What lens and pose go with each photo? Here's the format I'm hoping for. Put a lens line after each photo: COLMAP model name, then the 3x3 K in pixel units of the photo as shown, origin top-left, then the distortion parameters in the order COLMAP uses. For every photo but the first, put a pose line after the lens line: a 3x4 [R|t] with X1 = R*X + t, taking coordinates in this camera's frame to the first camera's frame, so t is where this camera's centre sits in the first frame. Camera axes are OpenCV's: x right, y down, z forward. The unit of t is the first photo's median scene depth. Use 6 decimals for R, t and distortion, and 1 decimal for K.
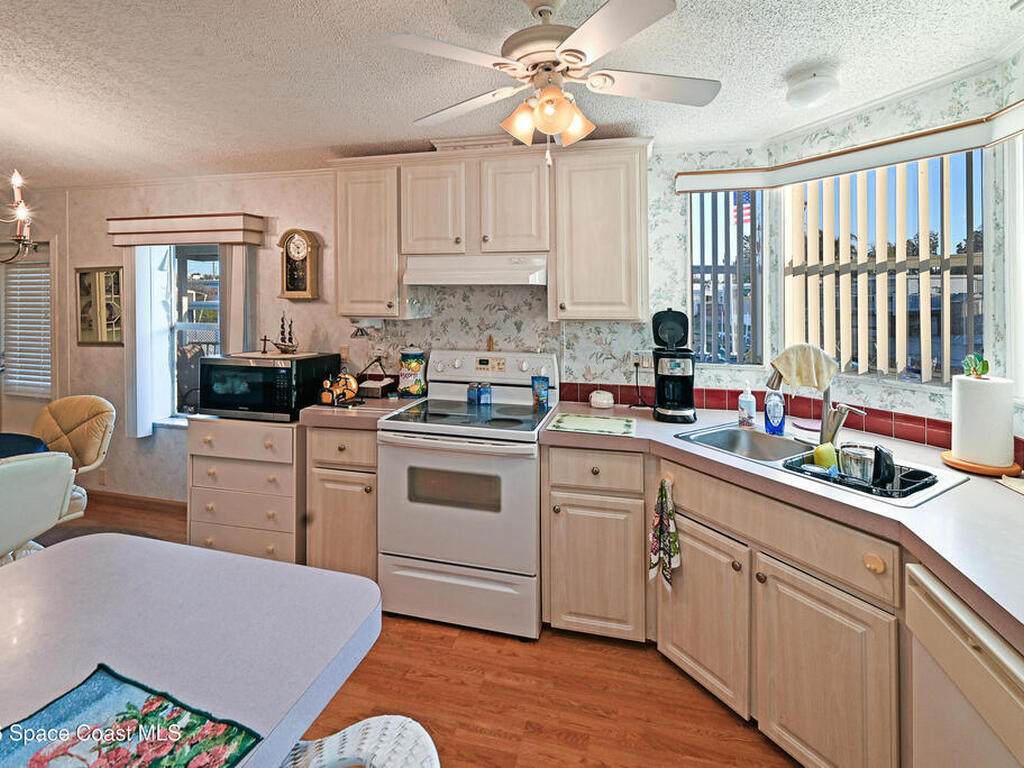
lens RADIAL K [[493.0, 0, 518.7], [0, 493.0, 339.1], [0, 0, 1]] dist [-0.020531, -0.001028]
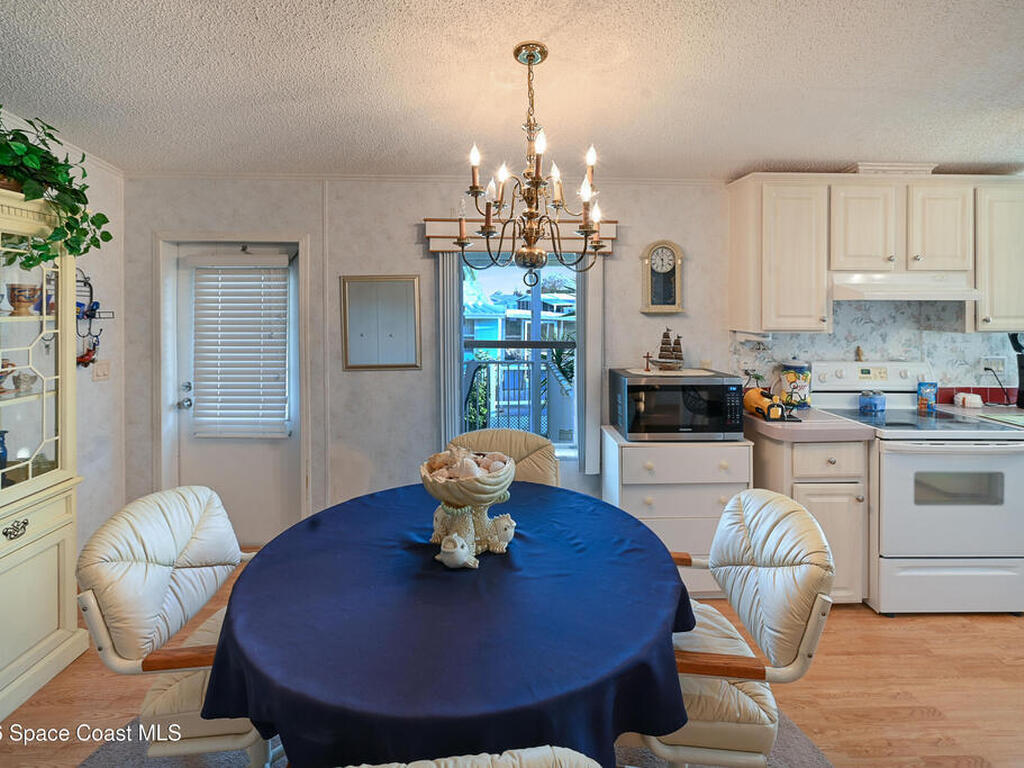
lens RADIAL K [[487.9, 0, 519.0], [0, 487.9, 348.9], [0, 0, 1]] dist [-0.007417, -0.000637]
pose [[0.968704, -0.024417, 0.247014, -1.085693], [0.023505, 0.999702, 0.006641, -0.028144], [-0.247103, -0.000628, 0.968989, 0.164064]]
